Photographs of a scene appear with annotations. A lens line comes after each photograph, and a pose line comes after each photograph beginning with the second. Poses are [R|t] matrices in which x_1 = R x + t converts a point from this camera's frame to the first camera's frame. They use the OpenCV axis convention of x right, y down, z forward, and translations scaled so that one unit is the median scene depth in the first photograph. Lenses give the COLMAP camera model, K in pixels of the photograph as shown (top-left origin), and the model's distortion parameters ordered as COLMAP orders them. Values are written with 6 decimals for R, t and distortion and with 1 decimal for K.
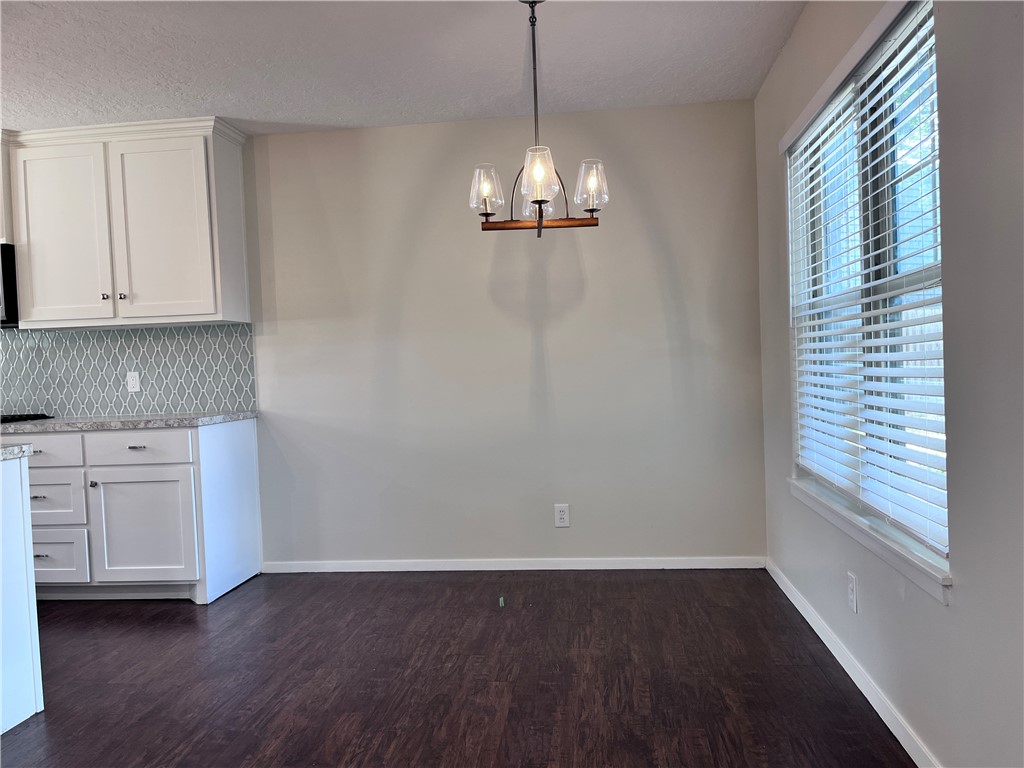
lens RADIAL K [[776.6, 0, 518.7], [0, 776.6, 383.5], [0, 0, 1]] dist [0.064161, -0.090572]
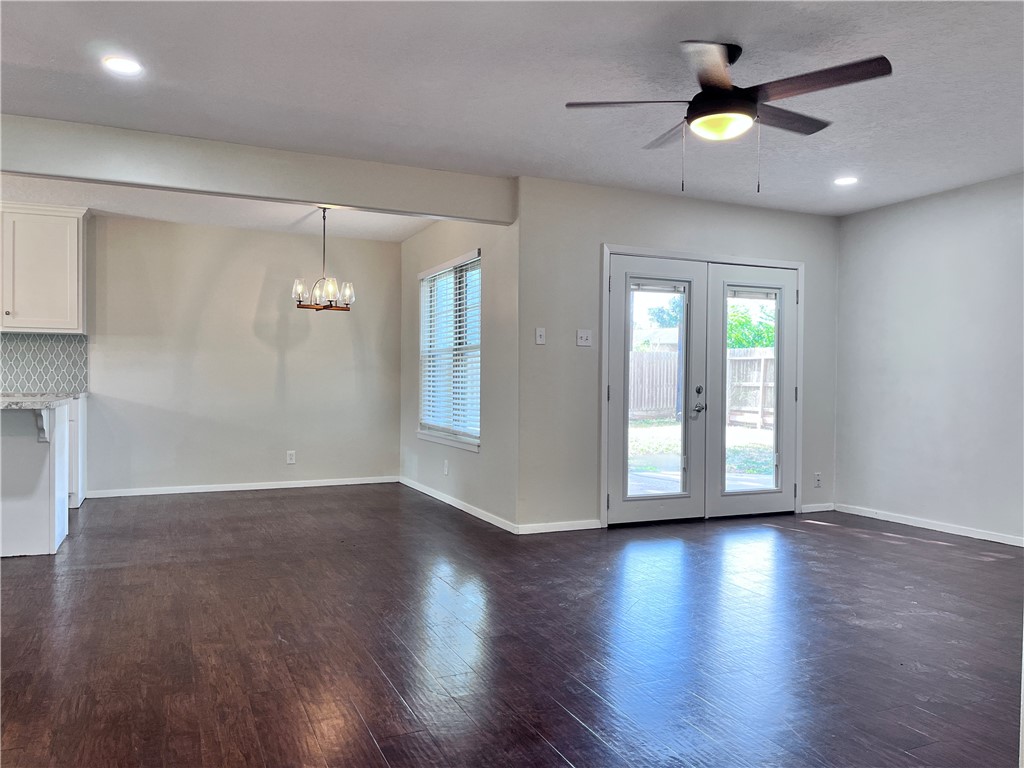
lens RADIAL K [[776.6, 0, 518.7], [0, 776.6, 383.5], [0, 0, 1]] dist [0.064161, -0.090572]
pose [[0.857508, 0.044963, 0.512502, -0.526550], [-0.029778, 0.998841, -0.037808, 0.066896], [-0.513608, 0.017159, 0.857853, -1.003556]]
